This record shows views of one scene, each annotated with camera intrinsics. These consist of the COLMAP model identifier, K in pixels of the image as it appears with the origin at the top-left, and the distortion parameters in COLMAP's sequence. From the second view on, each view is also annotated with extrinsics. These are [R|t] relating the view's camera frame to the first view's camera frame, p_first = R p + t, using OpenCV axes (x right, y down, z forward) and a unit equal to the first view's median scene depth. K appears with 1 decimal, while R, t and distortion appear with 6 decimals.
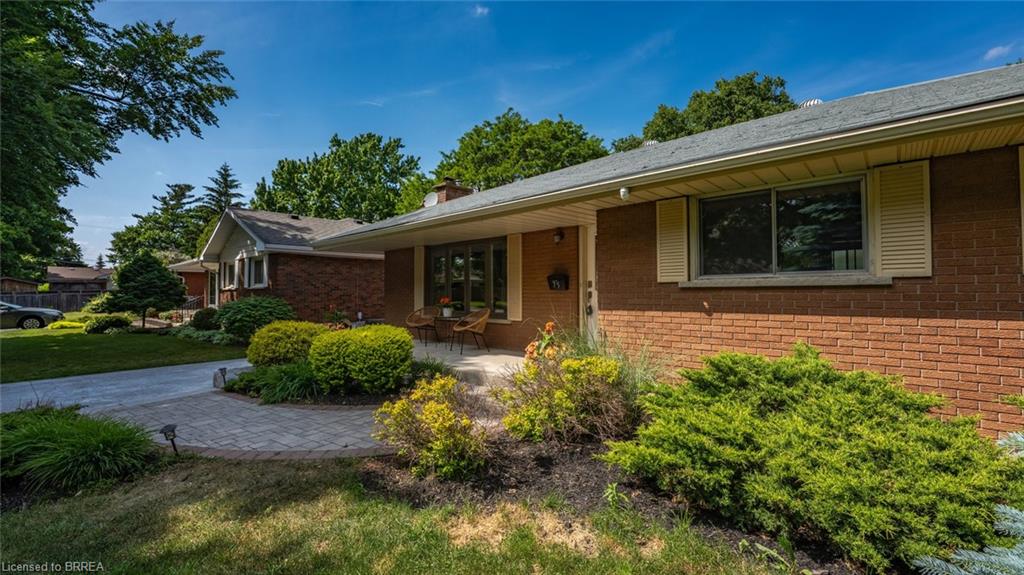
lens RADIAL K [[433.0, 0, 510.6], [0, 433.0, 287.4], [0, 0, 1]] dist [-0.001214, -0.000065]
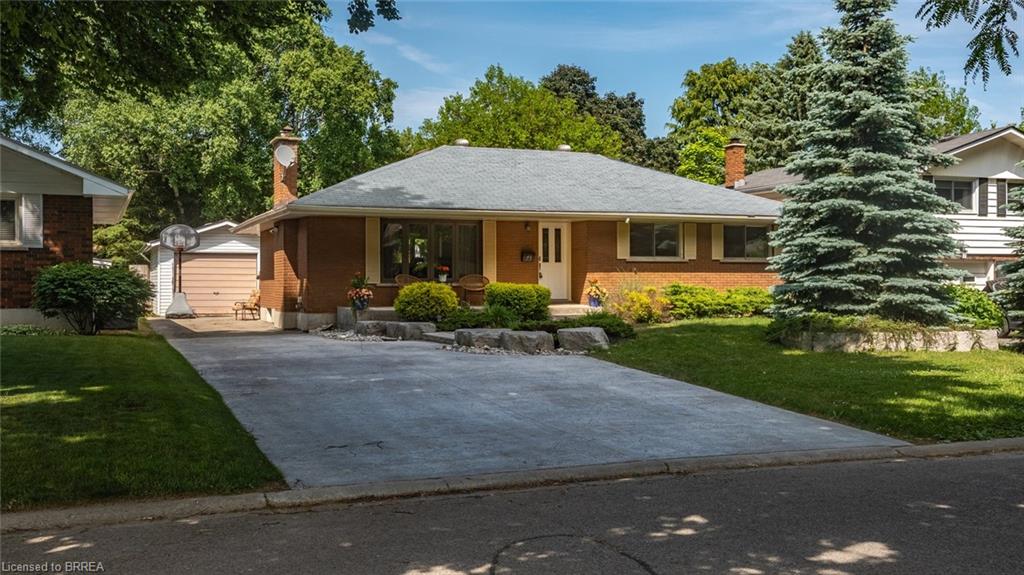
lens RADIAL K [[1075.4, 0, 512.3], [0, 1075.4, 287.5], [0, 0, 1]] dist [0.079159, 0.000000]
pose [[0.412249, -0.005063, 0.911057, -3.990983], [-0.013085, 0.999849, 0.011477, 0.062887], [-0.910977, -0.016652, 0.412120, -0.615403]]
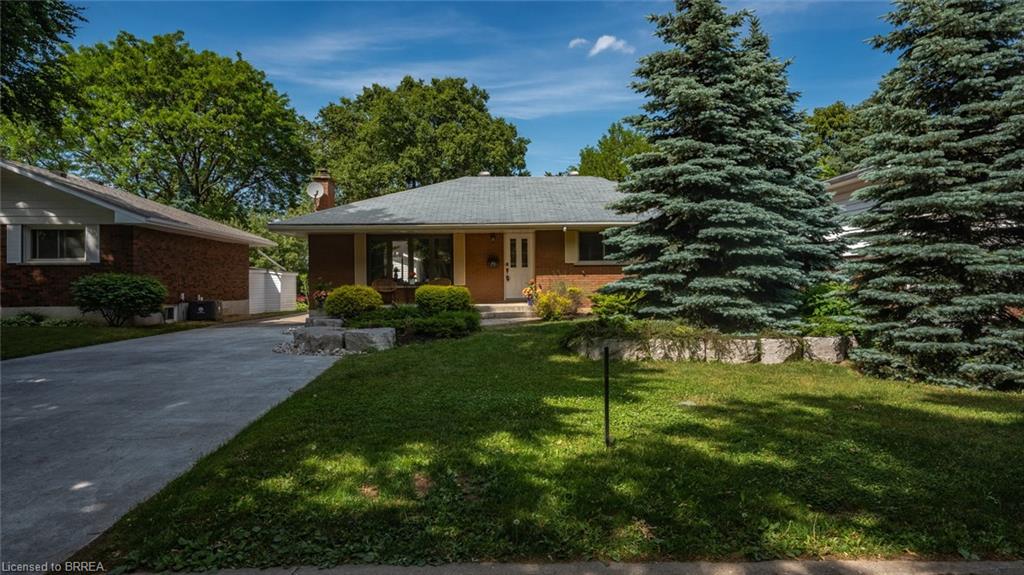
lens RADIAL K [[661.8, 0, 511.0], [0, 661.8, 284.0], [0, 0, 1]] dist [0.038508, 0.002667]
pose [[0.722088, -0.006327, 0.691772, -2.094896], [-0.001804, 0.999938, 0.011029, 0.055332], [-0.691799, -0.009212, 0.722032, -1.270093]]
